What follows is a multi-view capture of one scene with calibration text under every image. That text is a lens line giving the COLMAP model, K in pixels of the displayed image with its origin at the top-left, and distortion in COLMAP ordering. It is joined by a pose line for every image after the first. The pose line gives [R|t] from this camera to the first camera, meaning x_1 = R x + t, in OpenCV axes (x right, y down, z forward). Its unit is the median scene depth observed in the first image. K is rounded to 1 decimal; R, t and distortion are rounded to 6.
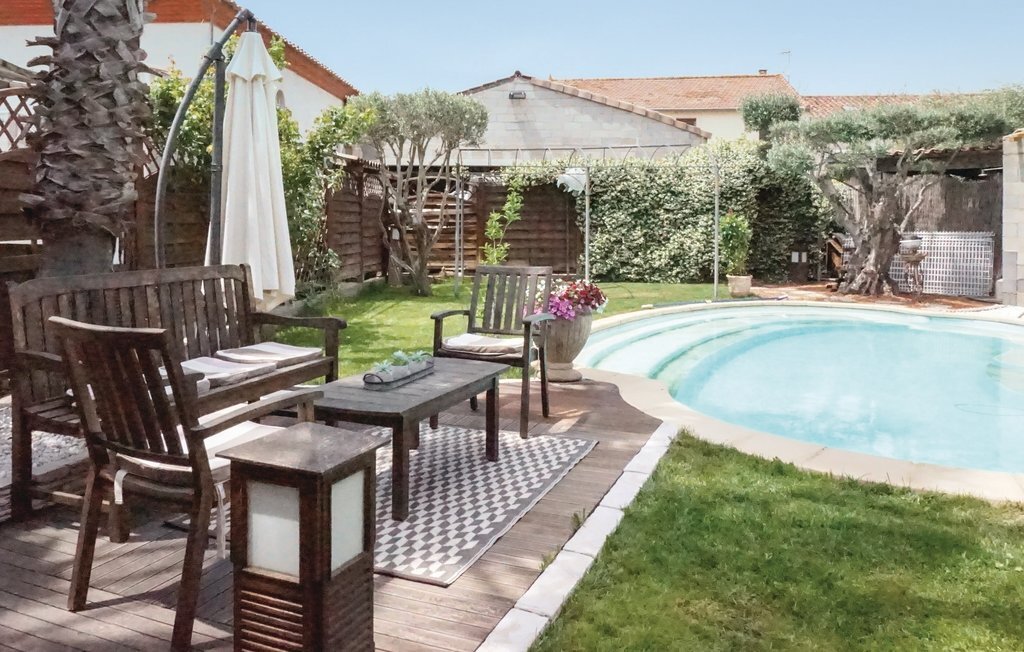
lens RADIAL K [[793.5, 0, 512.0], [0, 793.5, 326.0], [0, 0, 1]] dist [-0.007866, -0.005158]
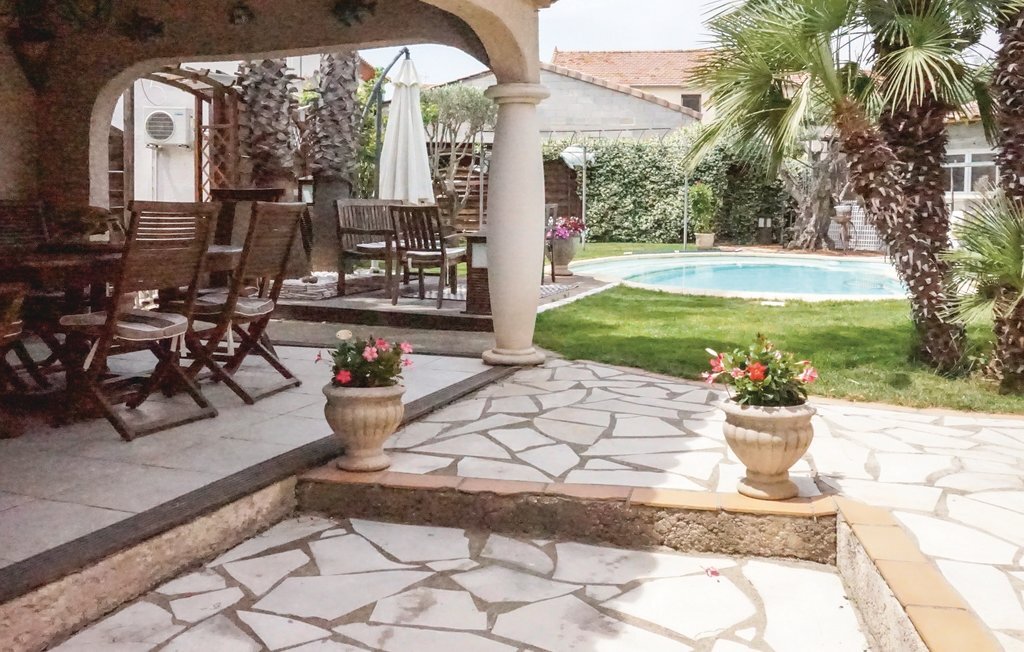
lens RADIAL K [[874.9, 0, 492.0], [0, 874.9, 326.8], [0, 0, 1]] dist [0.001804, -0.003947]
pose [[0.999738, 0.009611, -0.020797, -0.018649], [-0.009347, 0.999875, 0.012791, 0.061093], [0.020918, -0.012593, 0.999702, -0.347909]]
